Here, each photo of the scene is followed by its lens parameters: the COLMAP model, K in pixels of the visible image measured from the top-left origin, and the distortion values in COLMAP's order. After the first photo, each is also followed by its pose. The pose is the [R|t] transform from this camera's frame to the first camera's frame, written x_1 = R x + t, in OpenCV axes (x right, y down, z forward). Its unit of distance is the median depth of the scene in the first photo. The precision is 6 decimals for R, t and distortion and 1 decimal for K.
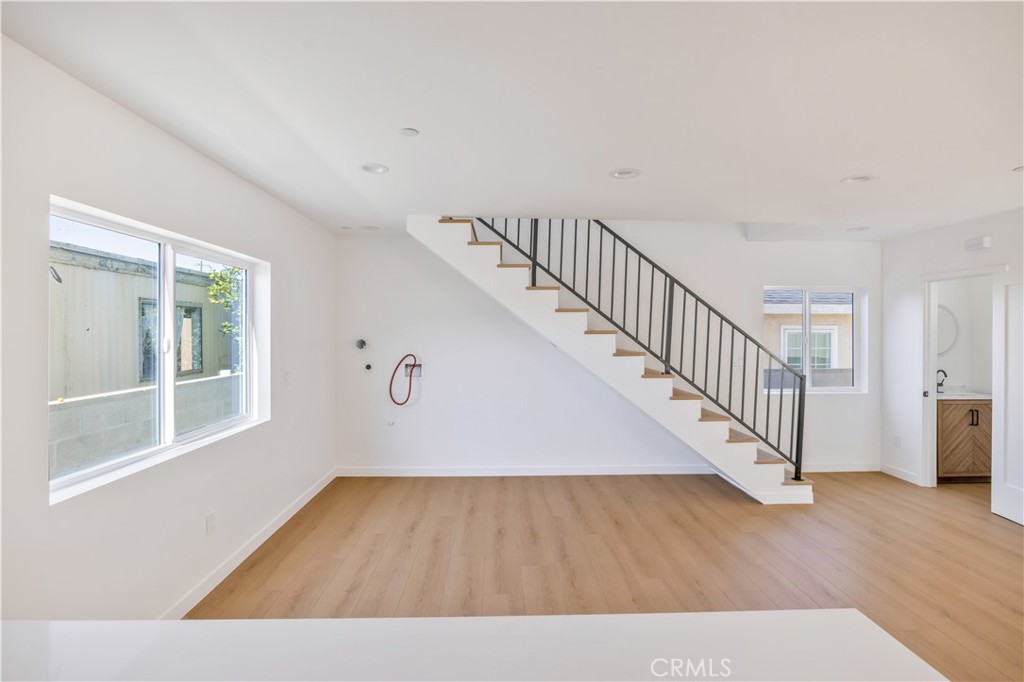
lens RADIAL K [[484.7, 0, 516.1], [0, 484.7, 340.8], [0, 0, 1]] dist [-0.006129, -0.000428]
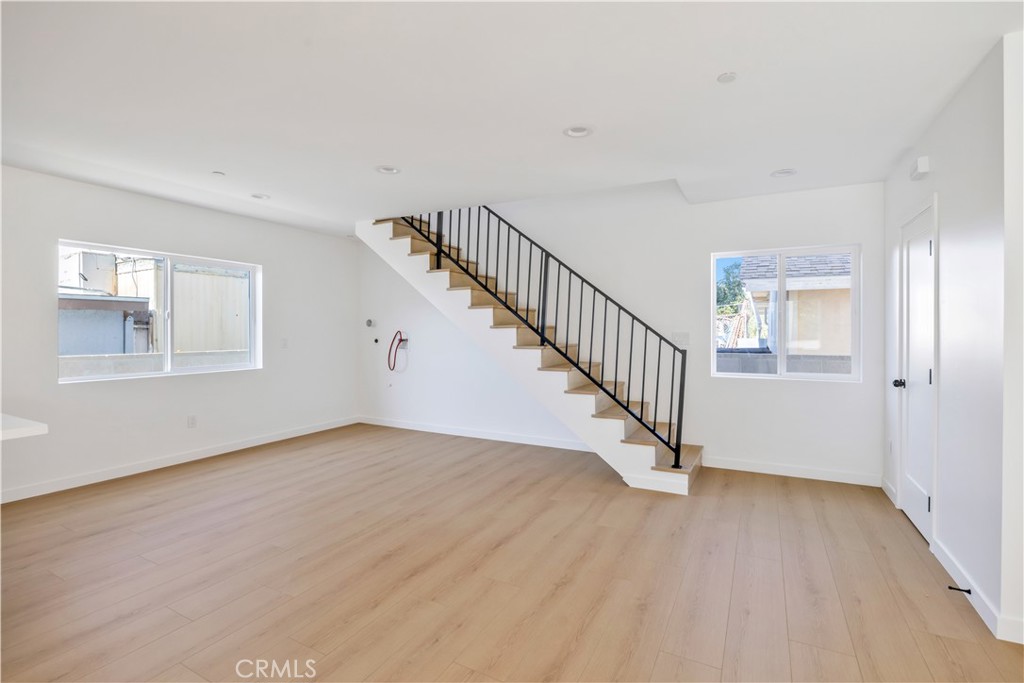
lens RADIAL K [[484.7, 0, 513.4], [0, 484.7, 339.3], [0, 0, 1]] dist [-0.006129, -0.000428]
pose [[0.858517, 0.005200, -0.512759, 0.791216], [-0.007033, 0.999974, -0.001635, 0.057355], [0.512737, 0.005010, 0.858531, 0.083341]]
